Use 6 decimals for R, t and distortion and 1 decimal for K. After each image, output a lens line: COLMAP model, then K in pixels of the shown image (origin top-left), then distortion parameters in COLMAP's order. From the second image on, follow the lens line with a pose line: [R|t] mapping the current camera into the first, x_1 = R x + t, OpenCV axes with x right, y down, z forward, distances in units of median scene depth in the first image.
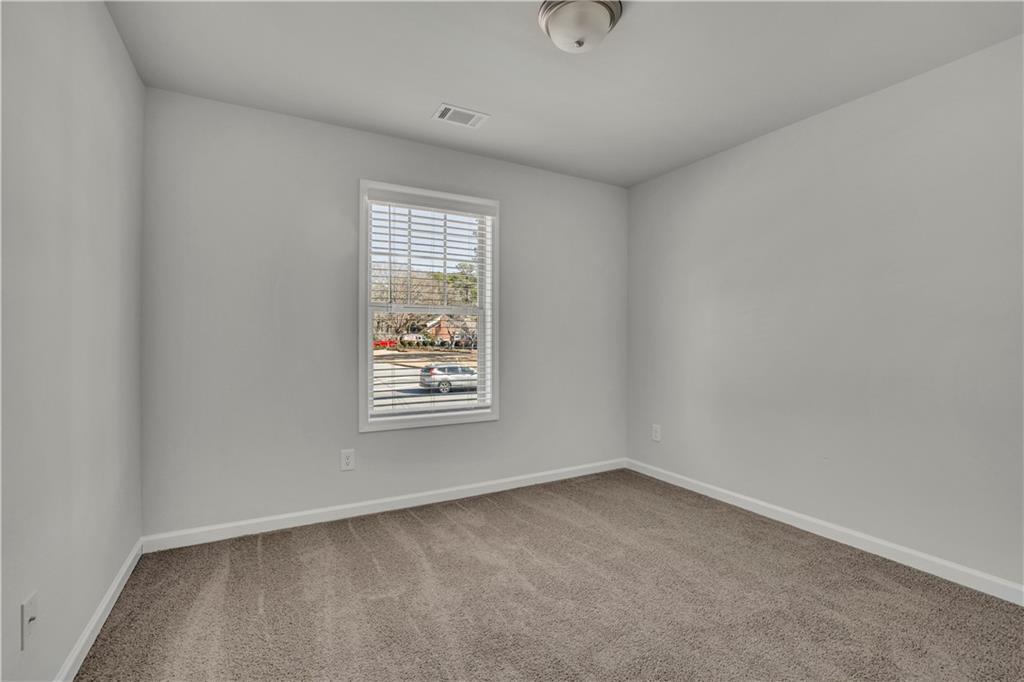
lens RADIAL K [[437.5, 0, 508.8], [0, 437.5, 335.0], [0, 0, 1]] dist [-0.039266, 0.011230]
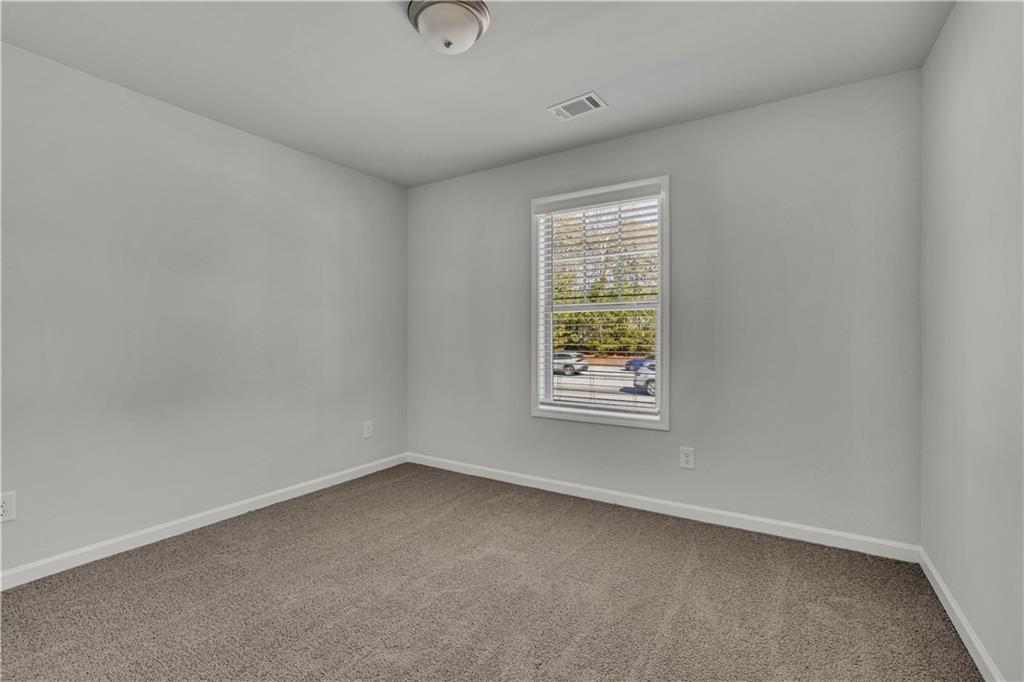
lens RADIAL K [[437.5, 0, 508.8], [0, 437.5, 335.0], [0, 0, 1]] dist [-0.039266, 0.011230]
pose [[0.505404, -0.003382, -0.862876, 0.614157], [0.009978, 0.999948, 0.001925, 0.002581], [0.862825, -0.009582, 0.505412, 0.335288]]
